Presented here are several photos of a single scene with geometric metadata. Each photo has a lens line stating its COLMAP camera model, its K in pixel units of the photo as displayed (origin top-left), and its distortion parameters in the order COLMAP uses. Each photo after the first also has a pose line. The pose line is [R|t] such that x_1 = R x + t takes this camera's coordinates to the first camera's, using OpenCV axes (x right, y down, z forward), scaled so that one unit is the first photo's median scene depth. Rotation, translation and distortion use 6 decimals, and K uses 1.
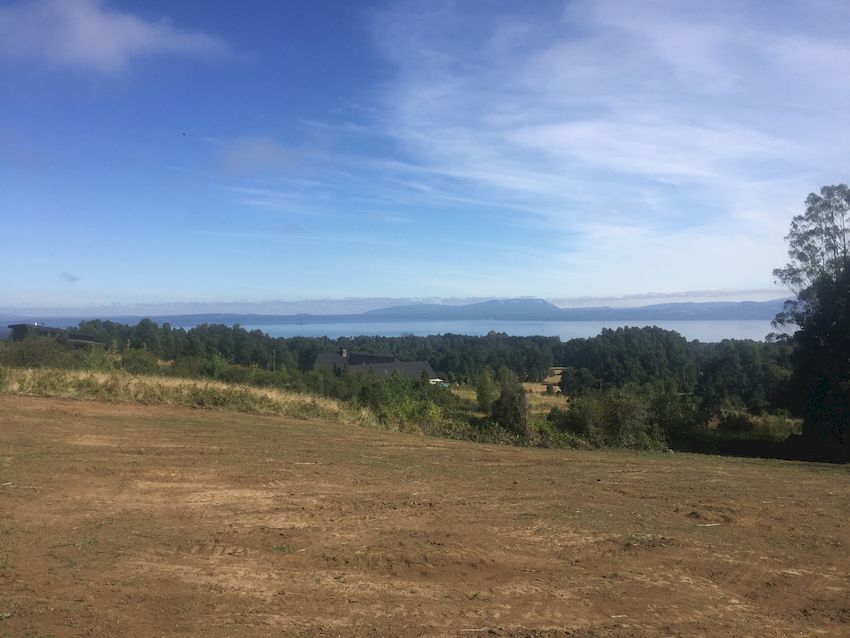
lens RADIAL K [[723.6, 0, 419.2], [0, 723.6, 318.6], [0, 0, 1]] dist [0.092281, -0.144032]
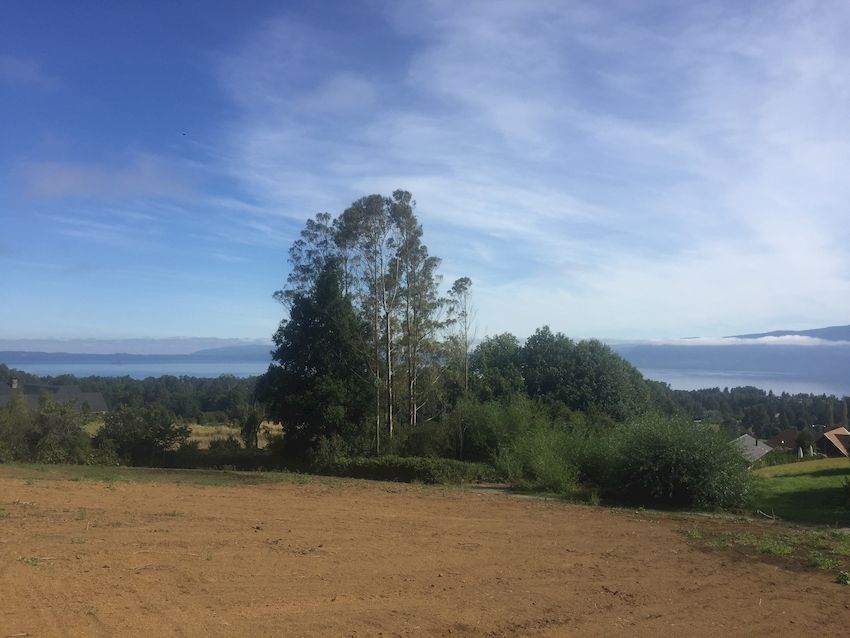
lens RADIAL K [[717.6, 0, 421.8], [0, 717.6, 305.2], [0, 0, 1]] dist [0.075861, -0.125713]
pose [[0.975137, 0.032063, 0.219272, 0.467954], [-0.014792, 0.996688, -0.079962, 0.033918], [-0.221110, 0.074730, 0.972382, -0.040957]]
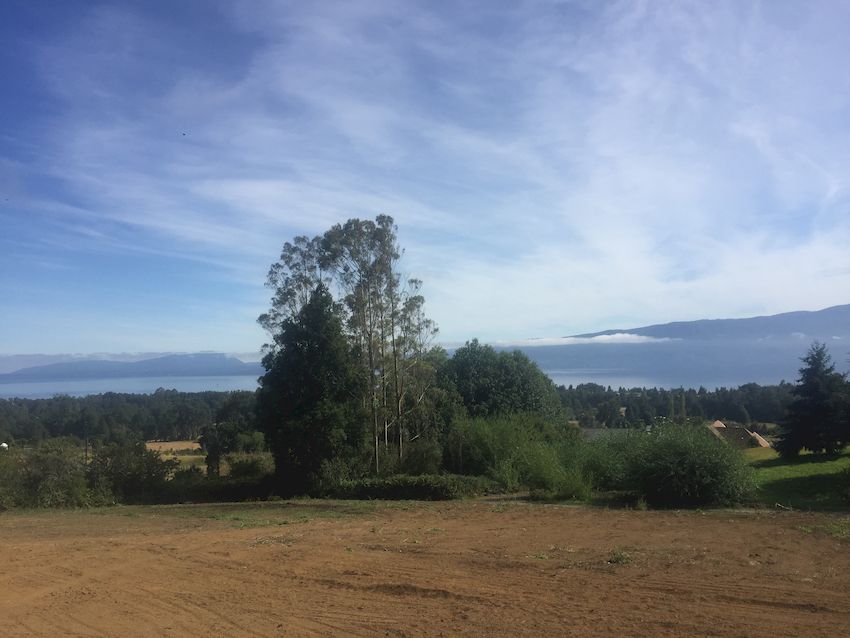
lens RADIAL K [[723.6, 0, 419.2], [0, 723.6, 318.6], [0, 0, 1]] dist [0.092281, -0.144032]
pose [[0.912265, 0.008256, 0.409518, 0.280520], [0.022303, 0.997312, -0.069788, 0.015766], [-0.408993, 0.072799, 0.909629, -0.023035]]
